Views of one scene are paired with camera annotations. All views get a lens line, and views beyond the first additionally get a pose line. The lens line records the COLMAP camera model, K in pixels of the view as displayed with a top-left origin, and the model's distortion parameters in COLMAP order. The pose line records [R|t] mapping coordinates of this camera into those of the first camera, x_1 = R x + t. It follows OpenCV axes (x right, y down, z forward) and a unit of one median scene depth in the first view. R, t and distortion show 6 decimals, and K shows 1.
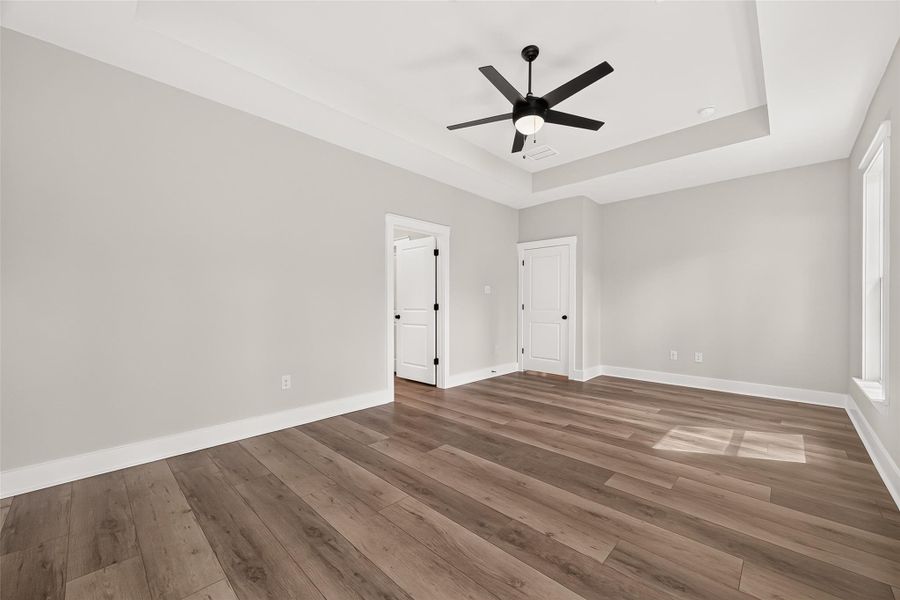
lens RADIAL K [[352.0, 0, 446.8], [0, 352.0, 306.8], [0, 0, 1]] dist [0.007634, -0.001891]
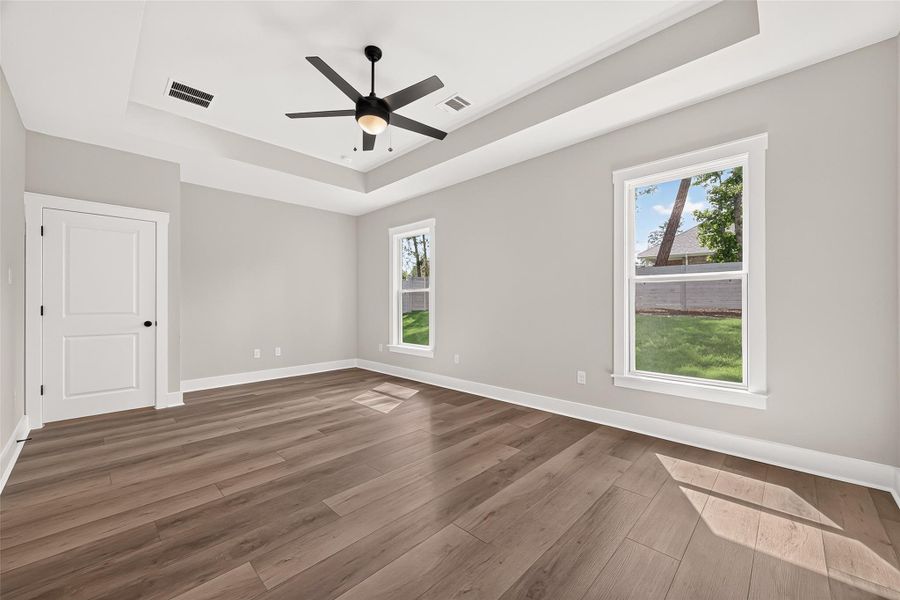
lens RADIAL K [[352.0, 0, 459.1], [0, 352.0, 304.3], [0, 0, 1]] dist [0.007634, -0.001891]
pose [[-0.013570, -0.002241, 0.999905, -0.673200], [0.010921, 0.999938, 0.002389, -0.007390], [-0.999848, 0.010953, -0.013544, 0.677520]]
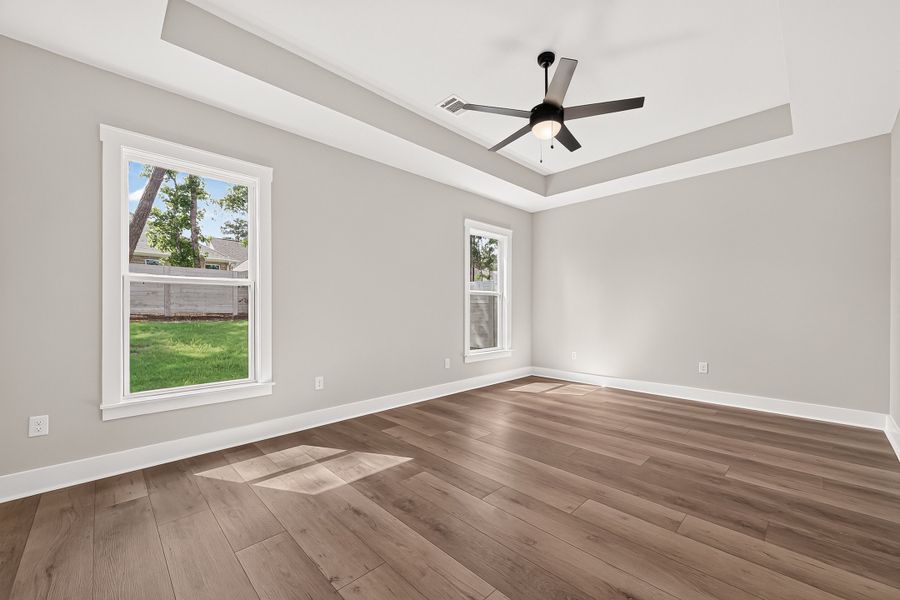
lens RADIAL K [[352.0, 0, 447.4], [0, 352.0, 304.9], [0, 0, 1]] dist [0.007634, -0.001891]
pose [[-0.999537, -0.000756, 0.030413, 0.425336], [-0.000799, 0.999999, -0.001381, -0.009759], [-0.030412, -0.001404, -0.999536, 1.771423]]
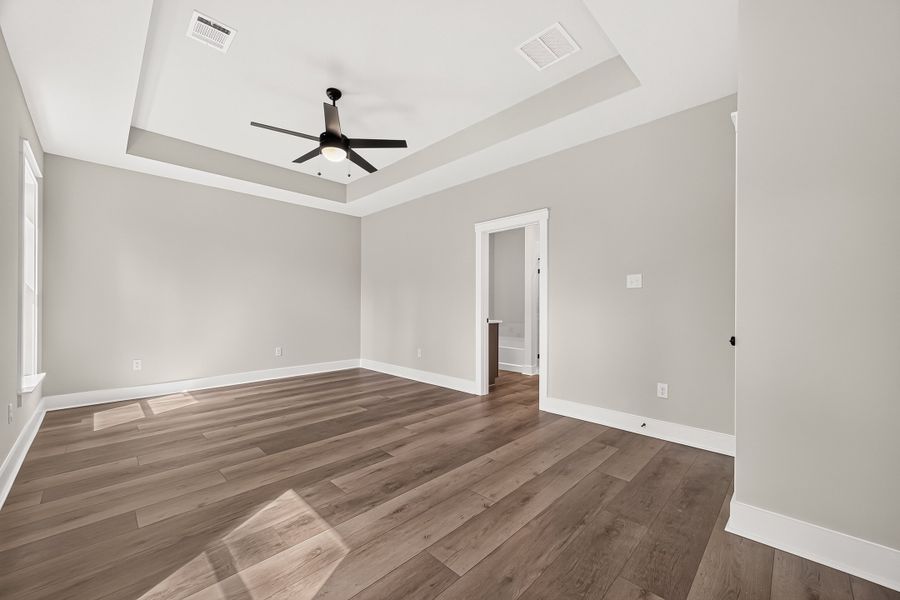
lens RADIAL K [[352.0, 0, 454.3], [0, 352.0, 300.9], [0, 0, 1]] dist [0.007634, -0.001891]
pose [[-0.007895, -0.014315, -0.999866, 1.244399], [-0.010698, 0.999842, -0.014230, -0.005620], [0.999912, 0.010584, -0.008047, 1.241471]]
